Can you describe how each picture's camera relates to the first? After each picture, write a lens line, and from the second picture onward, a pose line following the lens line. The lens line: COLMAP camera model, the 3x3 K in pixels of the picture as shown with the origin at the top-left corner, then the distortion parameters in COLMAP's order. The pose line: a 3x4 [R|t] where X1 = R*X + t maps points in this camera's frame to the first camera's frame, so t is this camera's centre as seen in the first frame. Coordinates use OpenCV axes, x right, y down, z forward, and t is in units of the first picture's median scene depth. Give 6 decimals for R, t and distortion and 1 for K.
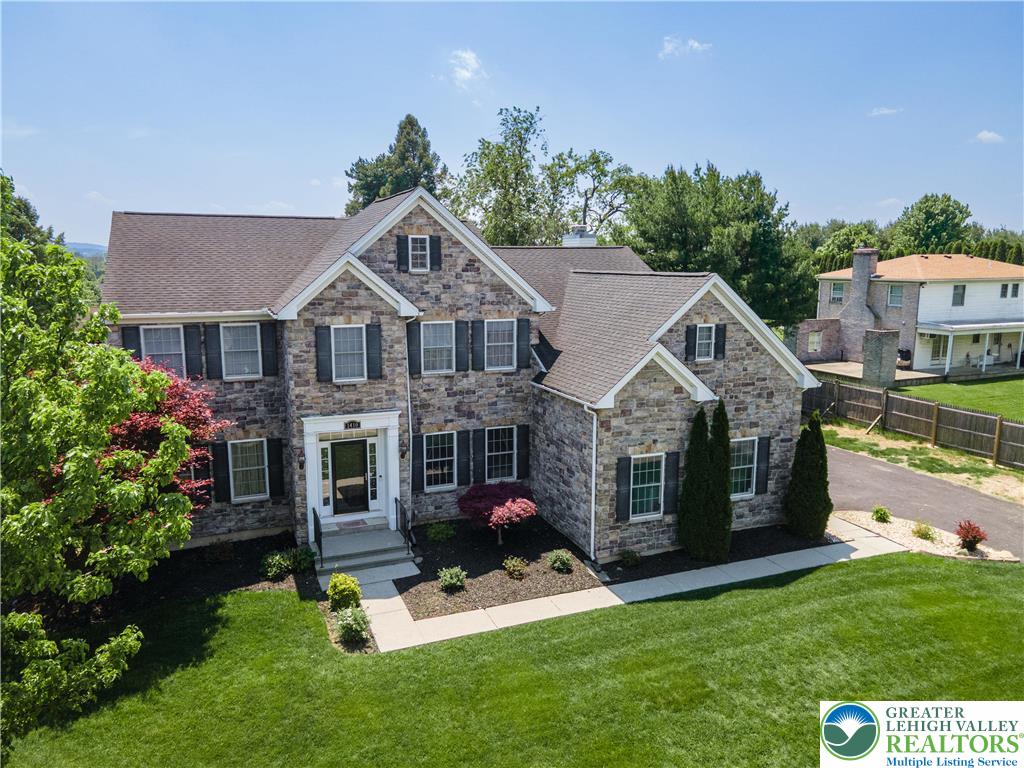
lens RADIAL K [[746.5, 0, 503.3], [0, 746.5, 383.0], [0, 0, 1]] dist [0.036537, 0.006922]
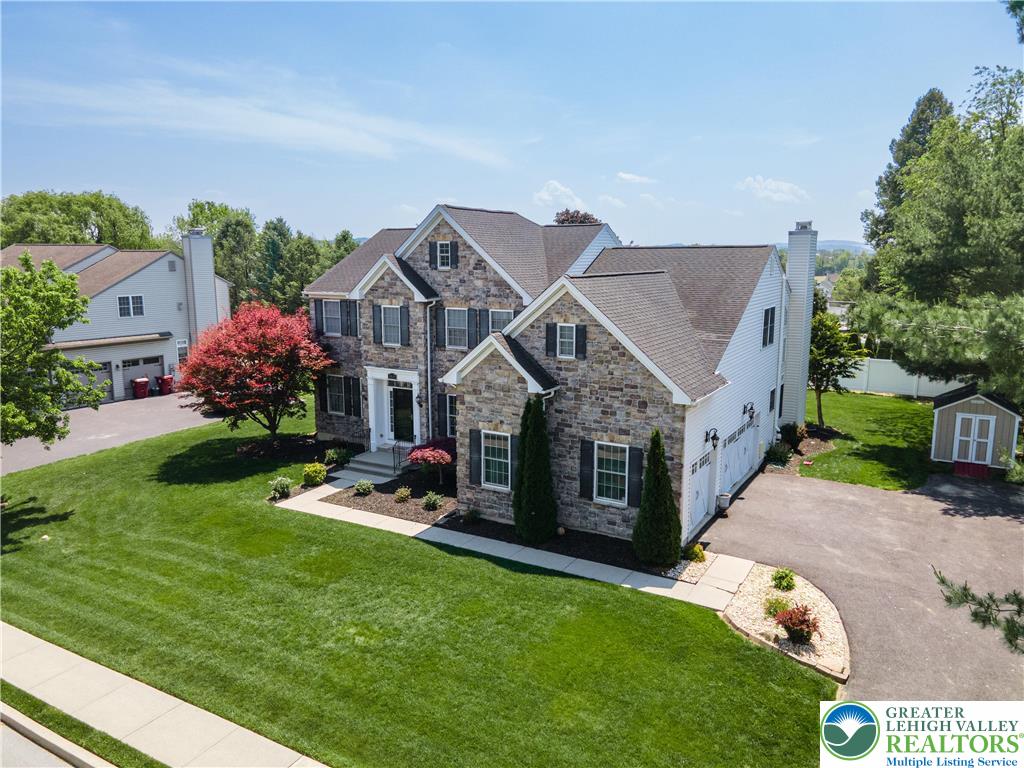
lens RADIAL K [[746.5, 0, 502.4], [0, 746.5, 380.9], [0, 0, 1]] dist [0.036537, 0.006922]
pose [[0.609051, 0.132355, -0.782009, 1.031930], [-0.129892, 0.989311, 0.066277, -0.056255], [0.782422, 0.061211, 0.619733, 0.283968]]
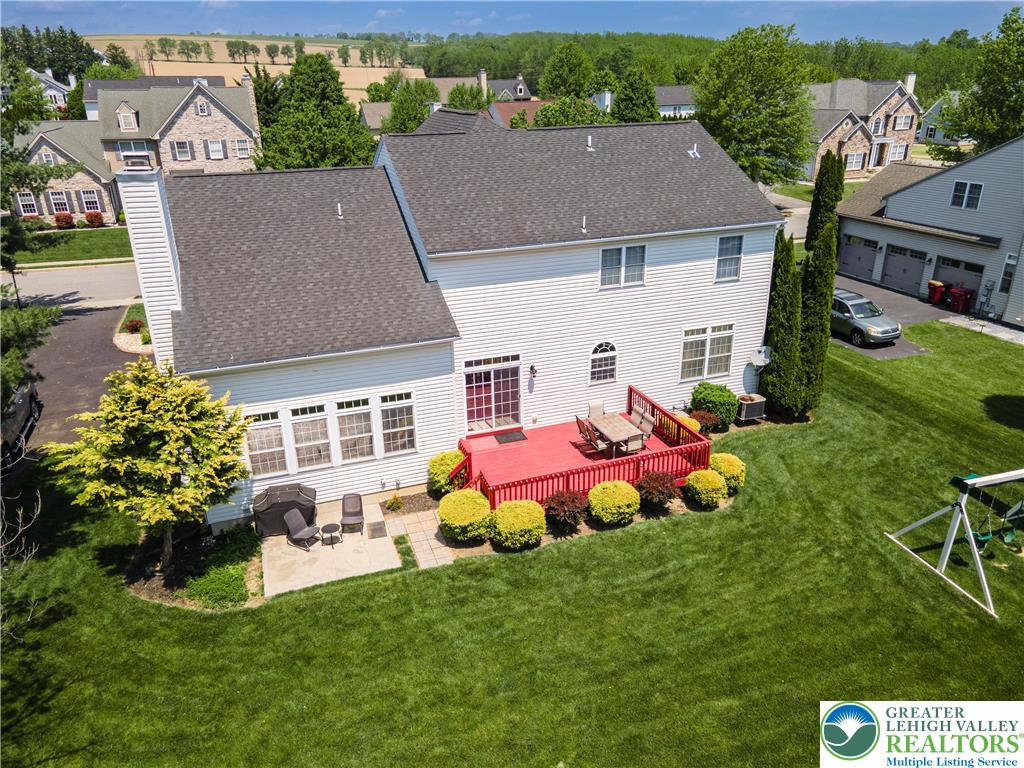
lens RADIAL K [[746.5, 0, 505.8], [0, 746.5, 384.9], [0, 0, 1]] dist [0.036537, 0.006922]
pose [[-0.999193, 0.004794, 0.039873, -0.300636], [0.025317, 0.845912, 0.532722, -0.590858], [-0.031175, 0.533302, -0.845351, 2.561577]]
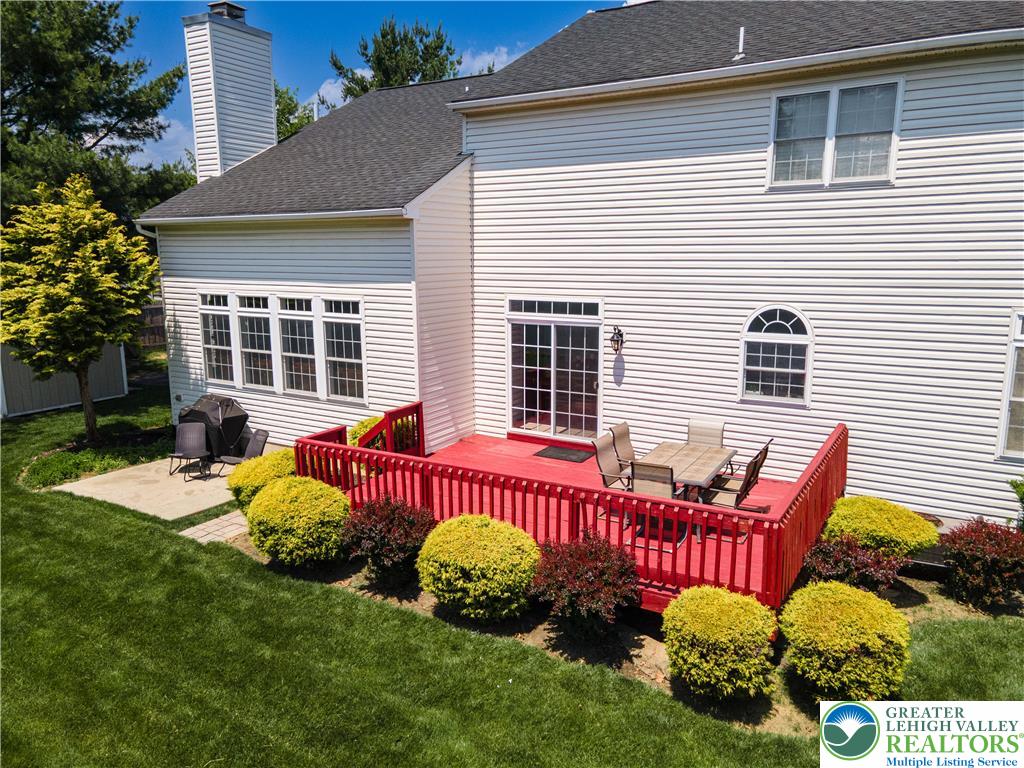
lens RADIAL K [[746.5, 0, 501.4], [0, 746.5, 387.0], [0, 0, 1]] dist [0.036537, 0.006922]
pose [[-0.598462, -0.142548, 0.788367, -0.722929], [0.144578, 0.948671, 0.281285, -0.152917], [-0.787998, 0.282319, -0.547134, 2.009479]]
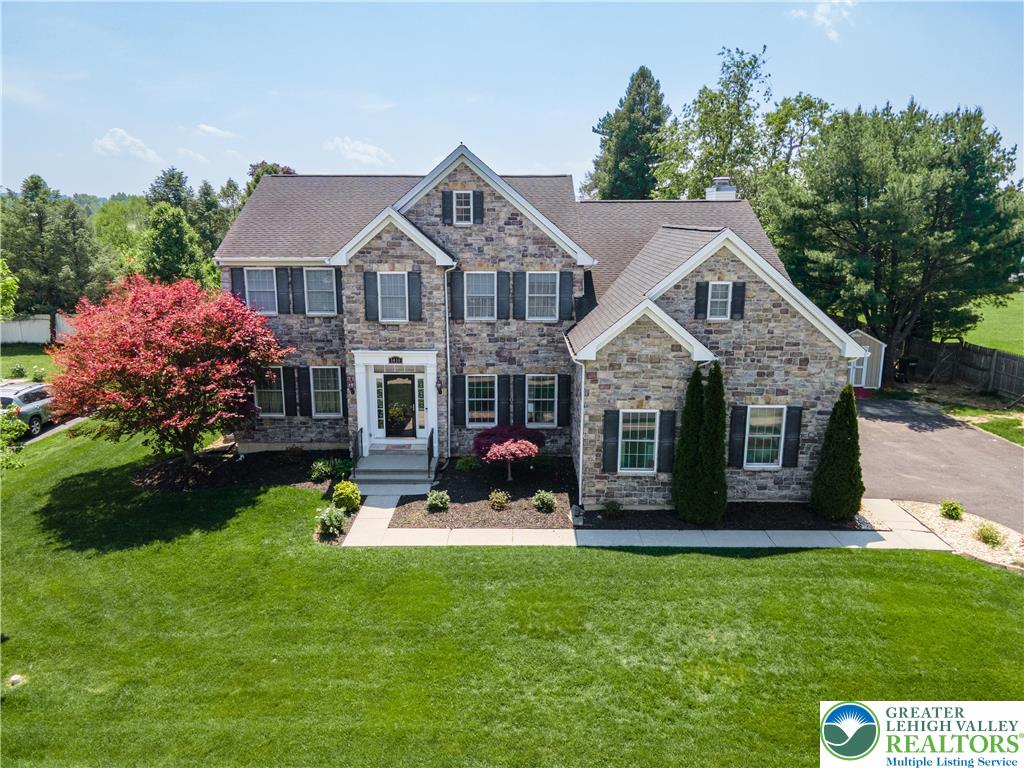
lens RADIAL K [[746.5, 0, 502.2], [0, 746.5, 384.8], [0, 0, 1]] dist [0.036537, 0.006922]
pose [[0.923067, 0.085819, -0.374943, 0.378869], [-0.063919, 0.995463, 0.070485, 0.002700], [0.379291, -0.041097, 0.924365, 0.004774]]
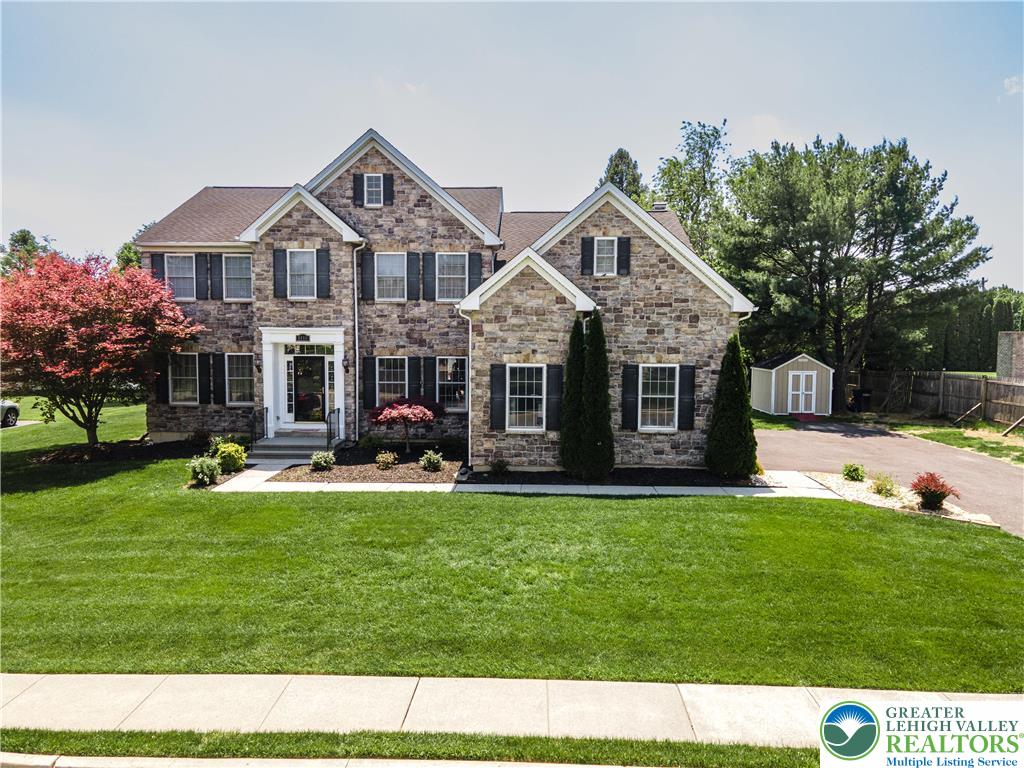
lens RADIAL K [[746.5, 0, 501.8], [0, 746.5, 382.9], [0, 0, 1]] dist [0.036537, 0.006922]
pose [[0.912314, 0.035822, -0.407920, 0.541114], [-0.074432, 0.994078, -0.079171, 0.191444], [0.402669, 0.102591, 0.909578, 0.090196]]
